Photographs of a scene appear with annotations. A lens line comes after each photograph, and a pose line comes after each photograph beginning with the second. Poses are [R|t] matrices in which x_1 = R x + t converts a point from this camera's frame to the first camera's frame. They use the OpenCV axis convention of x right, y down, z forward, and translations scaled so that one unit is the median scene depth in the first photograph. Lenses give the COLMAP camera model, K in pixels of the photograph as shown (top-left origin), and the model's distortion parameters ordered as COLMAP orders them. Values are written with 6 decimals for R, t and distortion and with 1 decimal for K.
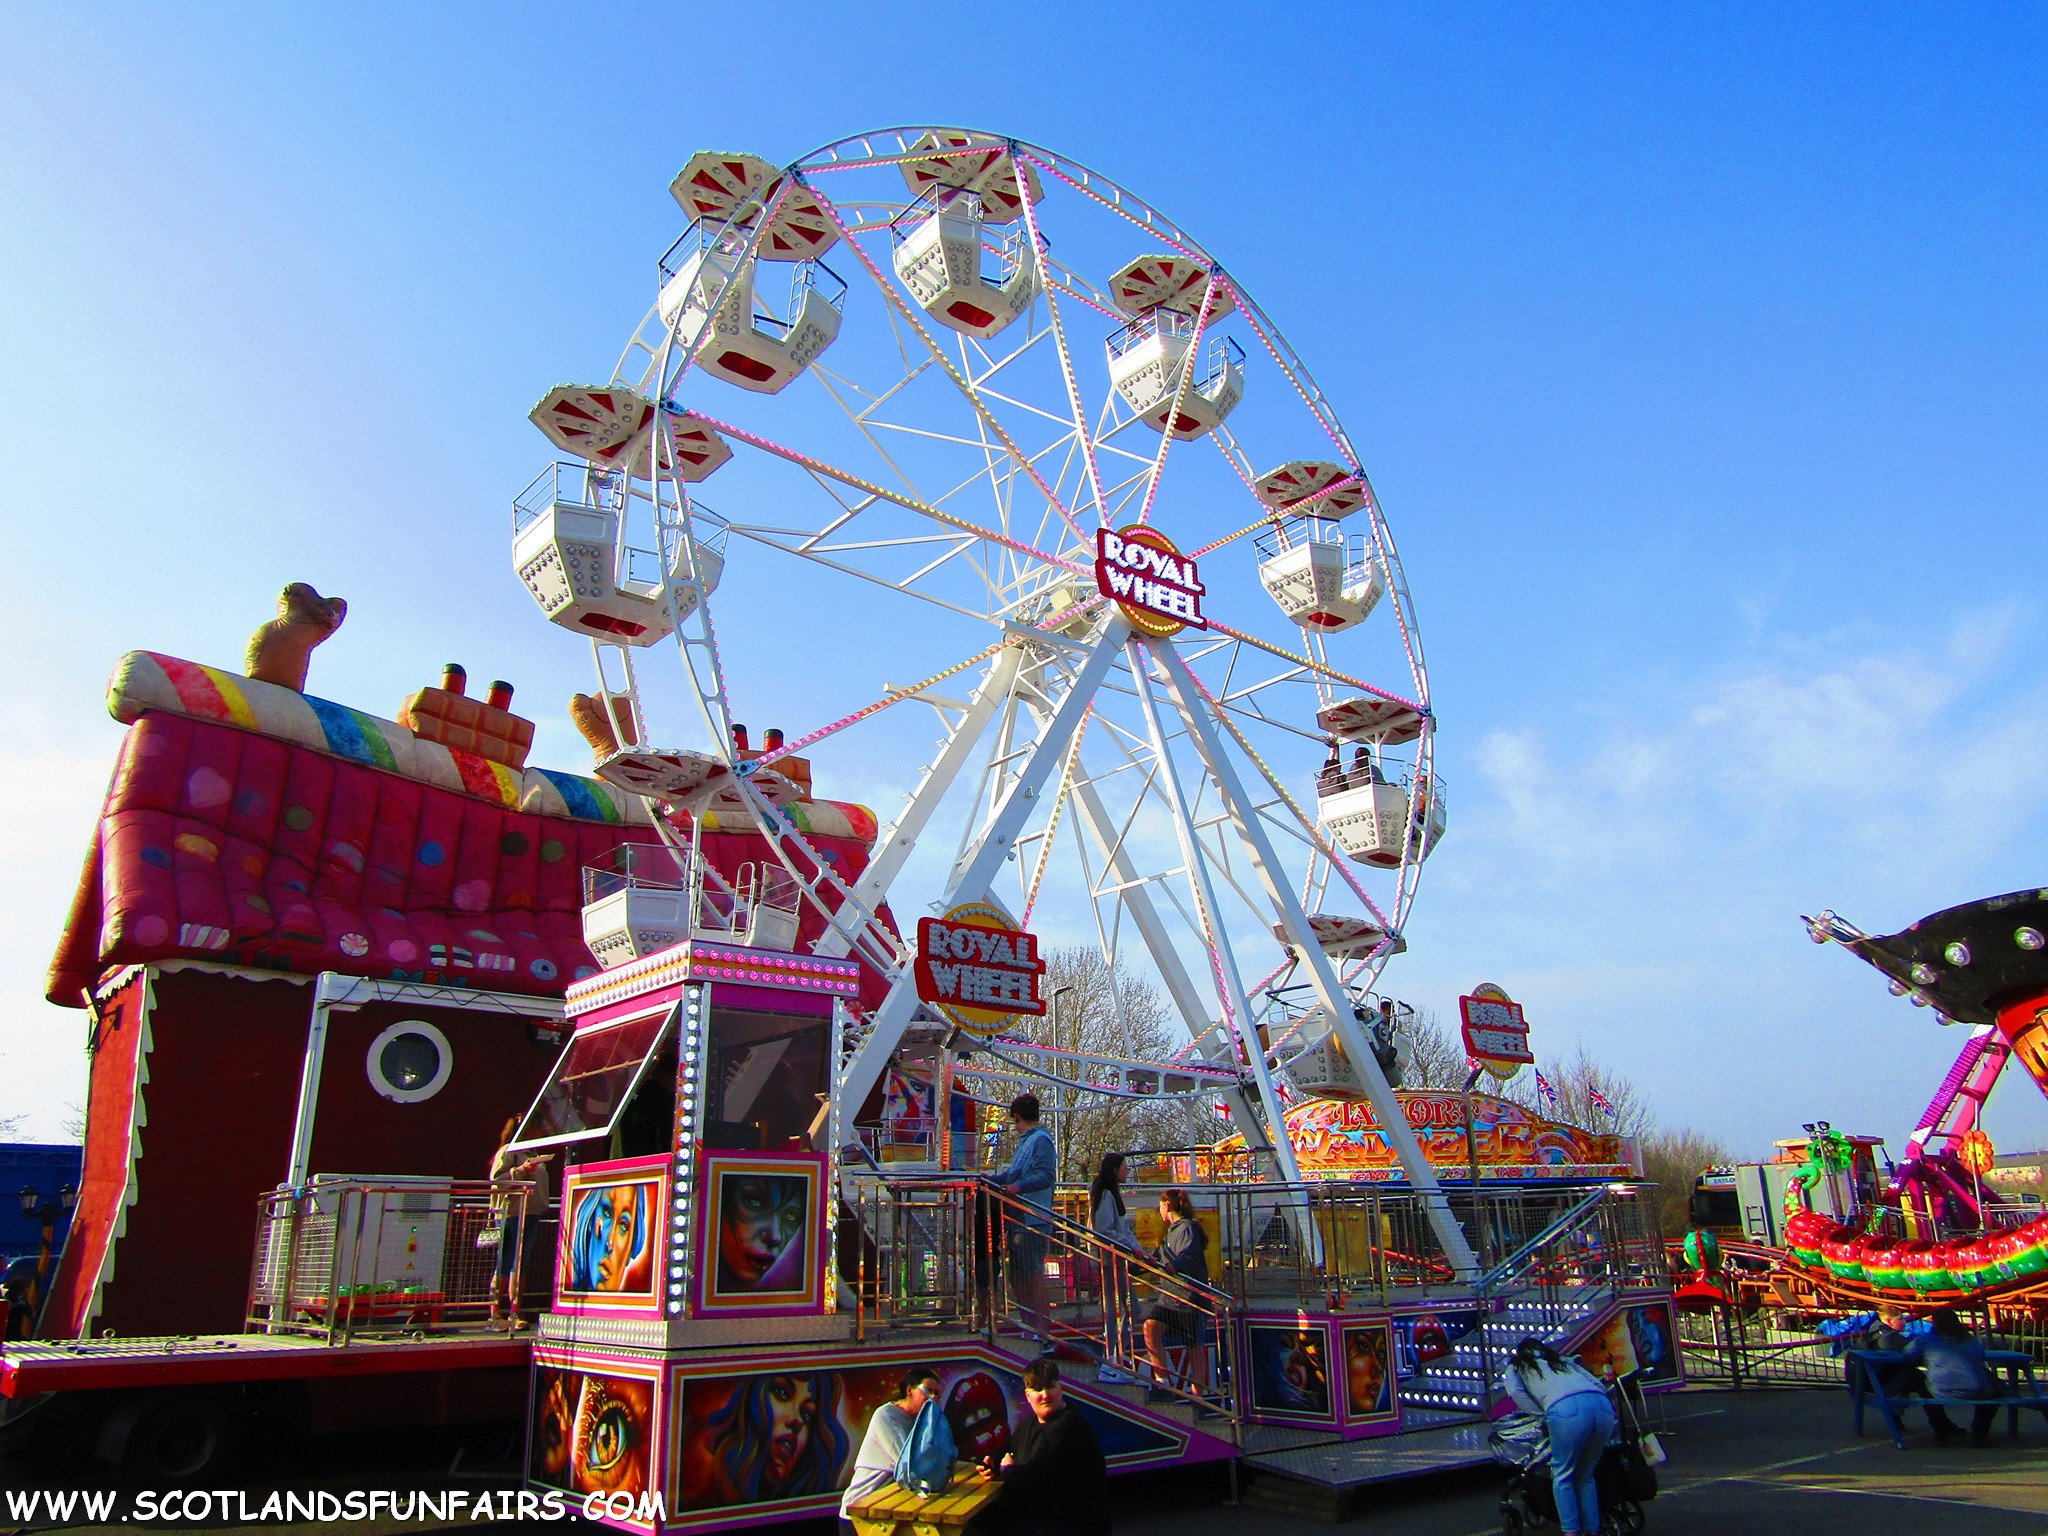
lens RADIAL K [[1456.4, 0, 1025.2], [0, 1456.4, 752.4], [0, 0, 1]] dist [-0.017819, 0.008144]
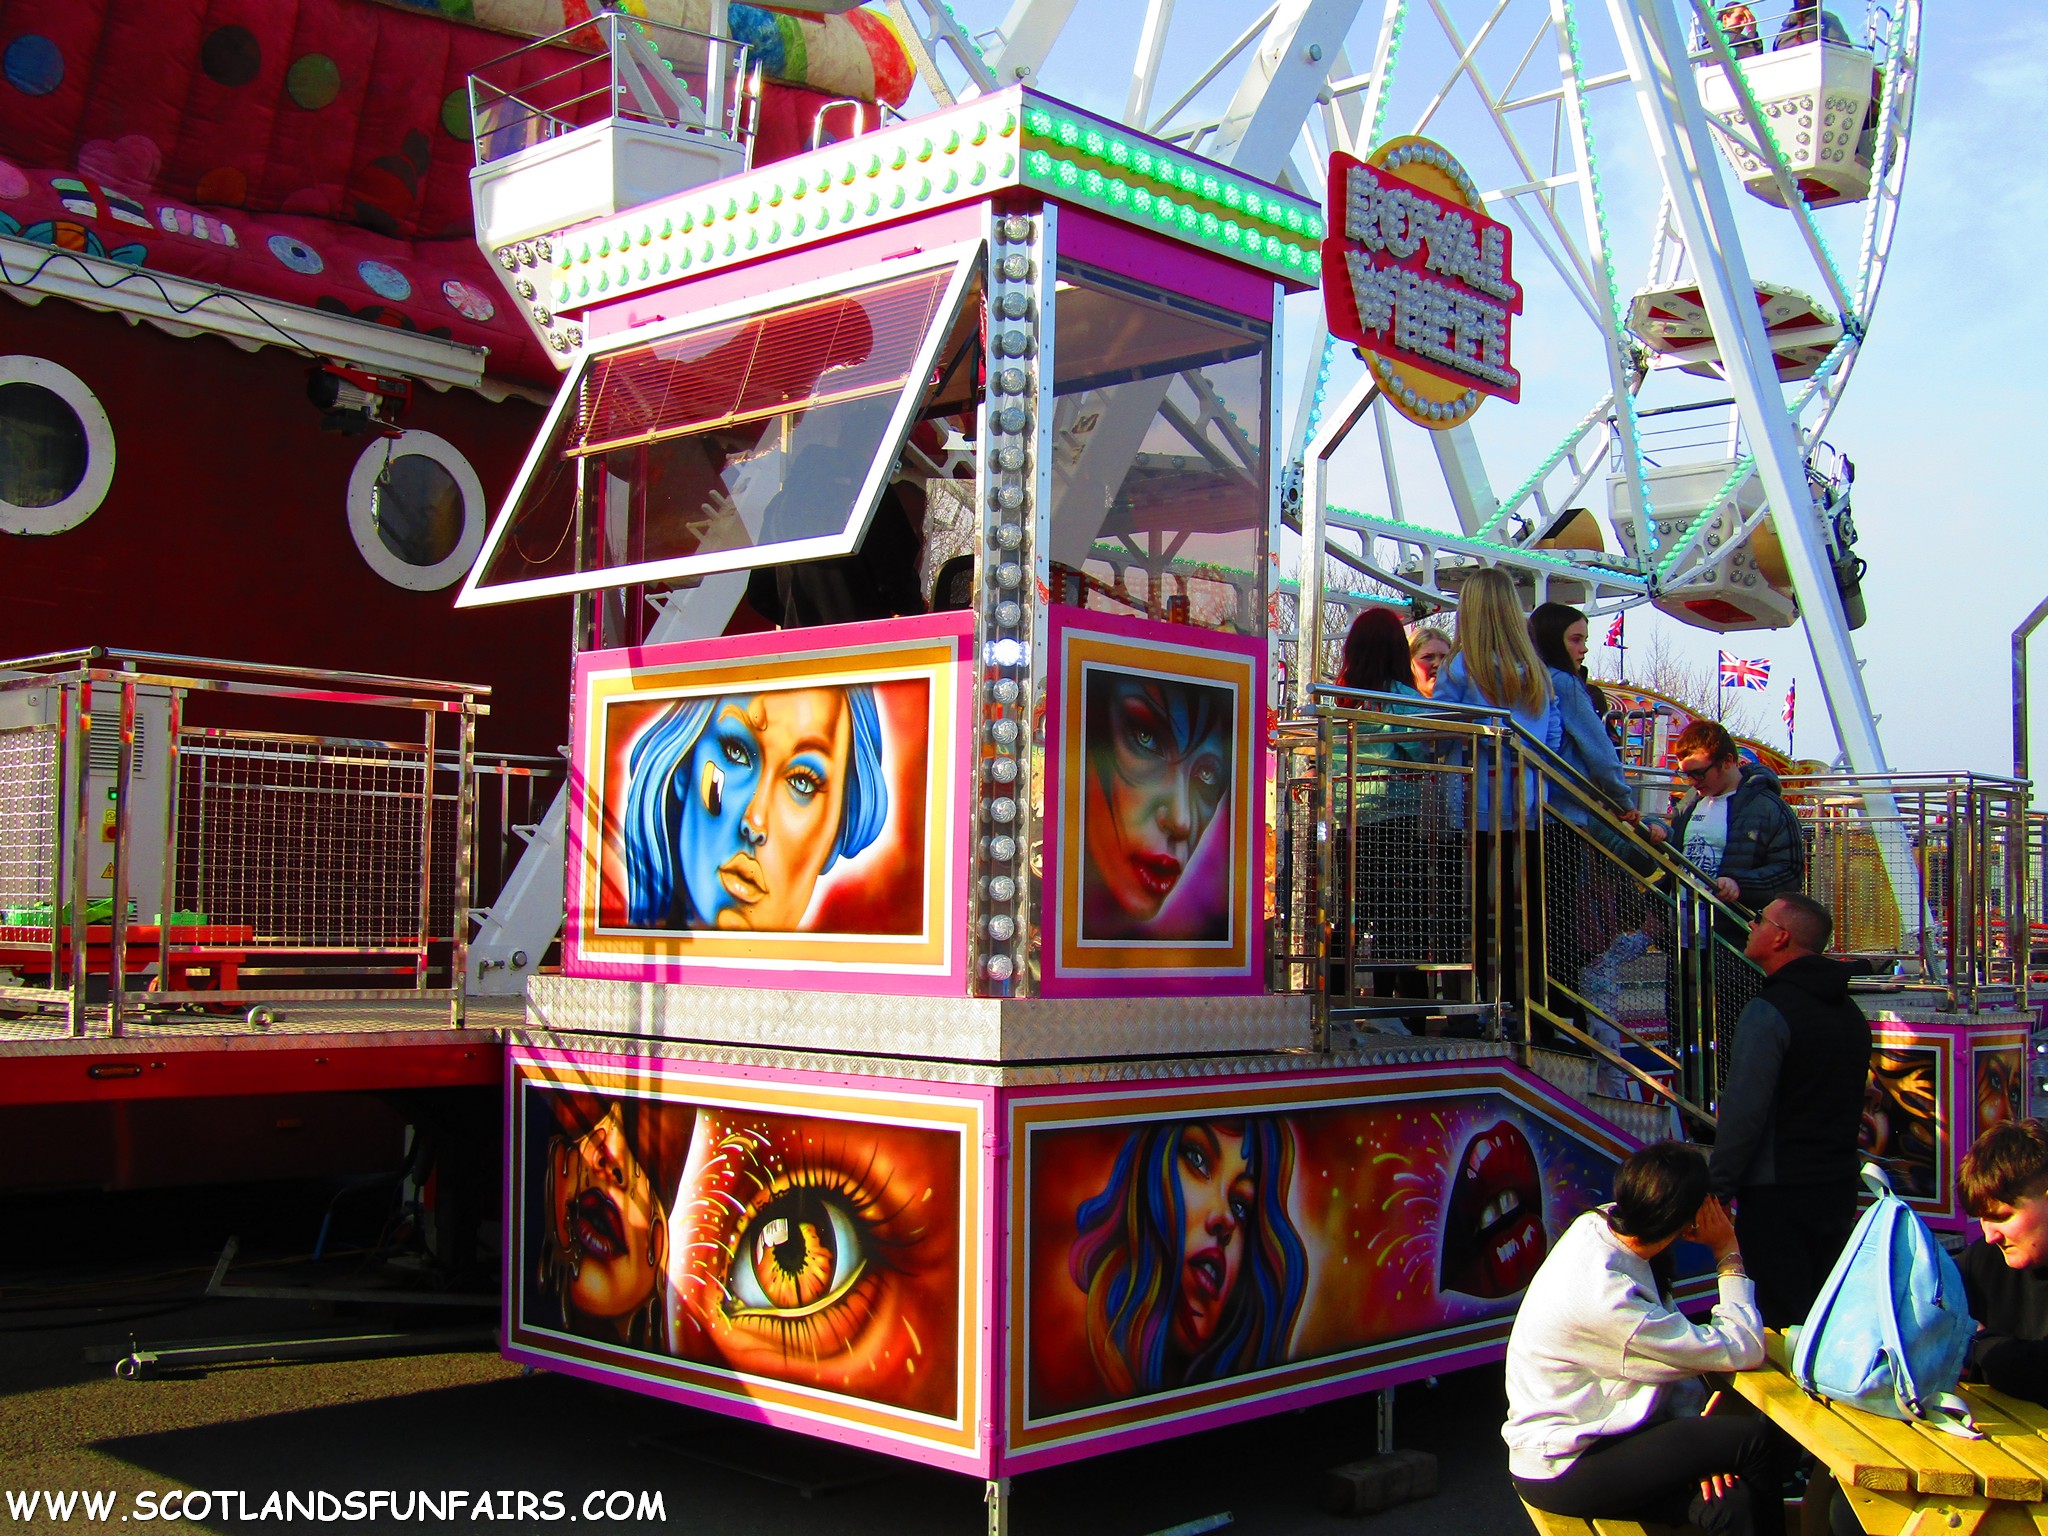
lens RADIAL K [[2340.8, 0, 1026.6], [0, 2340.8, 772.4], [0, 0, 1]] dist [0.003606, 0.000000]
pose [[0.986963, 0.043727, 0.154891, -0.319019], [-0.083385, 0.962077, 0.259722, 0.142931], [-0.137660, -0.269252, 0.953180, 0.349207]]
